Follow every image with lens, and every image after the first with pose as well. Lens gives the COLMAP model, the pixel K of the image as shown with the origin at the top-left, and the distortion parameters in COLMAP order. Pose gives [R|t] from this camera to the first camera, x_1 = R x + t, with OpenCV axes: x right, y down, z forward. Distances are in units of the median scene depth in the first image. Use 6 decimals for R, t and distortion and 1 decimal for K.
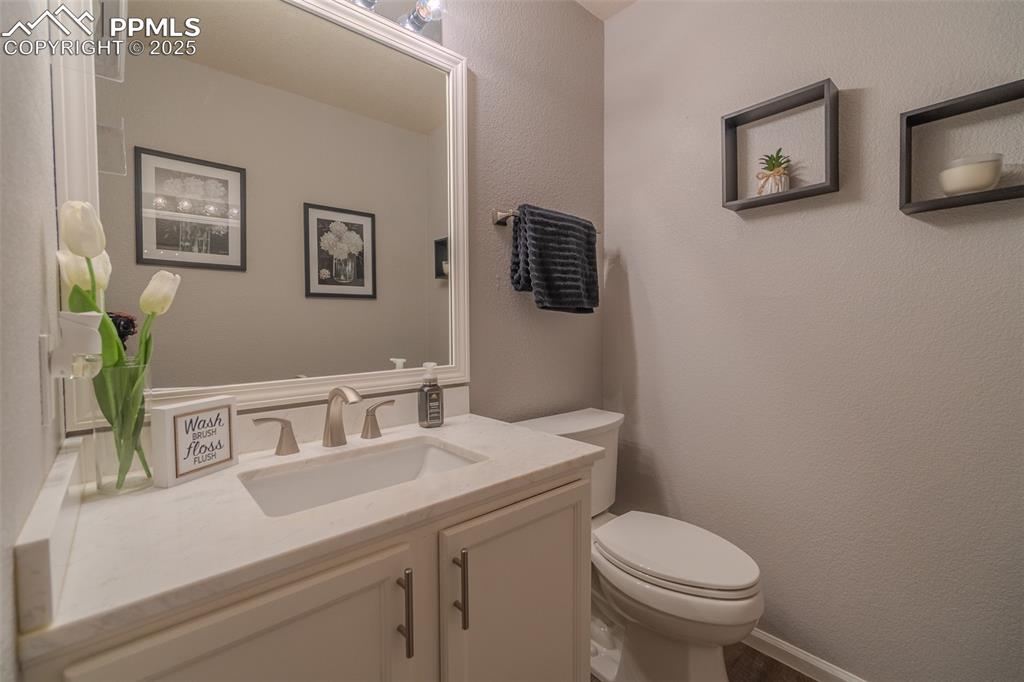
lens RADIAL K [[443.1, 0, 494.3], [0, 443.1, 336.0], [0, 0, 1]] dist [-0.003408, 0.002599]
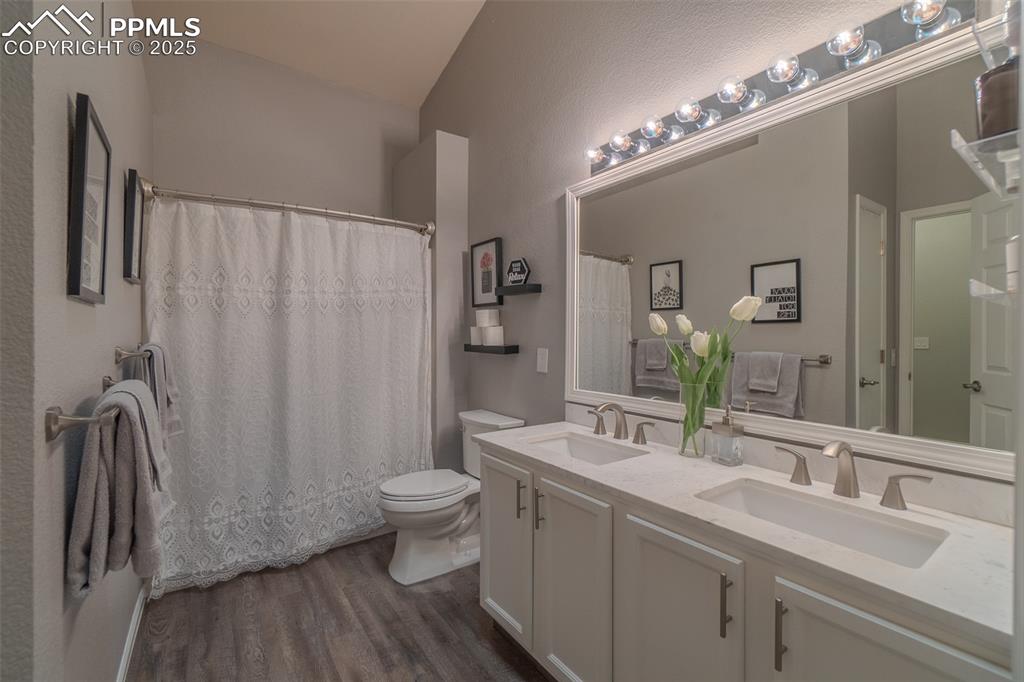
lens RADIAL K [[443.1, 0, 509.6], [0, 443.1, 335.1], [0, 0, 1]] dist [-0.003408, 0.002599]
pose [[-0.104862, -0.002534, -0.994484, 1.226644], [-0.048608, 0.998815, 0.002581, -0.113110], [0.993298, 0.048611, -0.104861, 0.709107]]
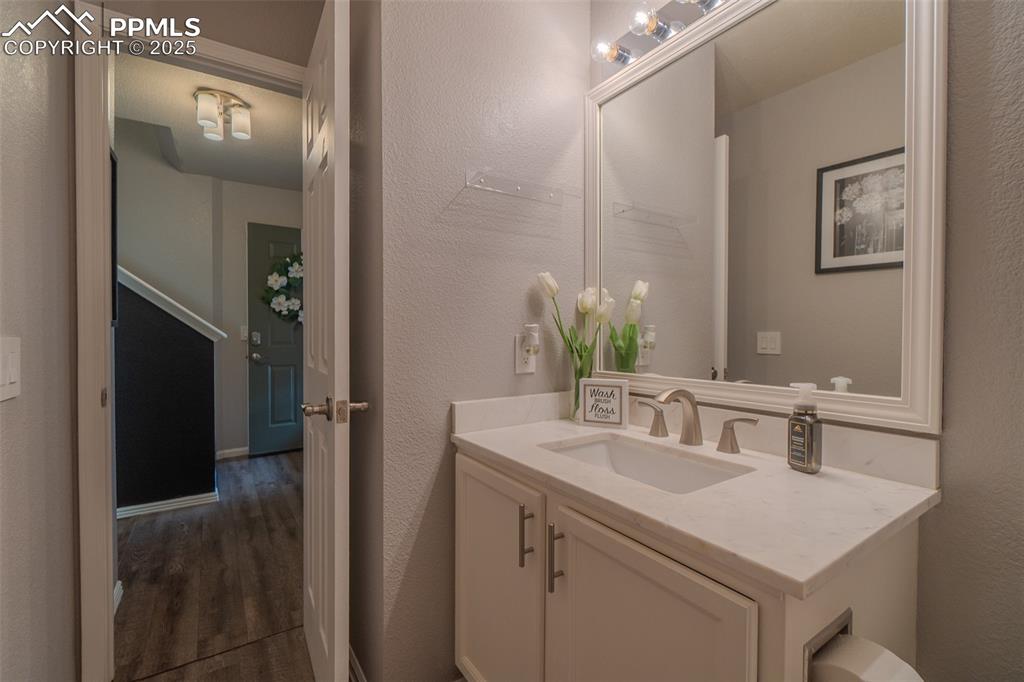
lens RADIAL K [[443.1, 0, 504.4], [0, 443.1, 337.9], [0, 0, 1]] dist [-0.003408, 0.002599]
pose [[-0.137993, 0.022239, -0.990183, 0.706045], [-0.023817, 0.999384, 0.025764, -0.024315], [0.990147, 0.027138, -0.137378, 0.654349]]
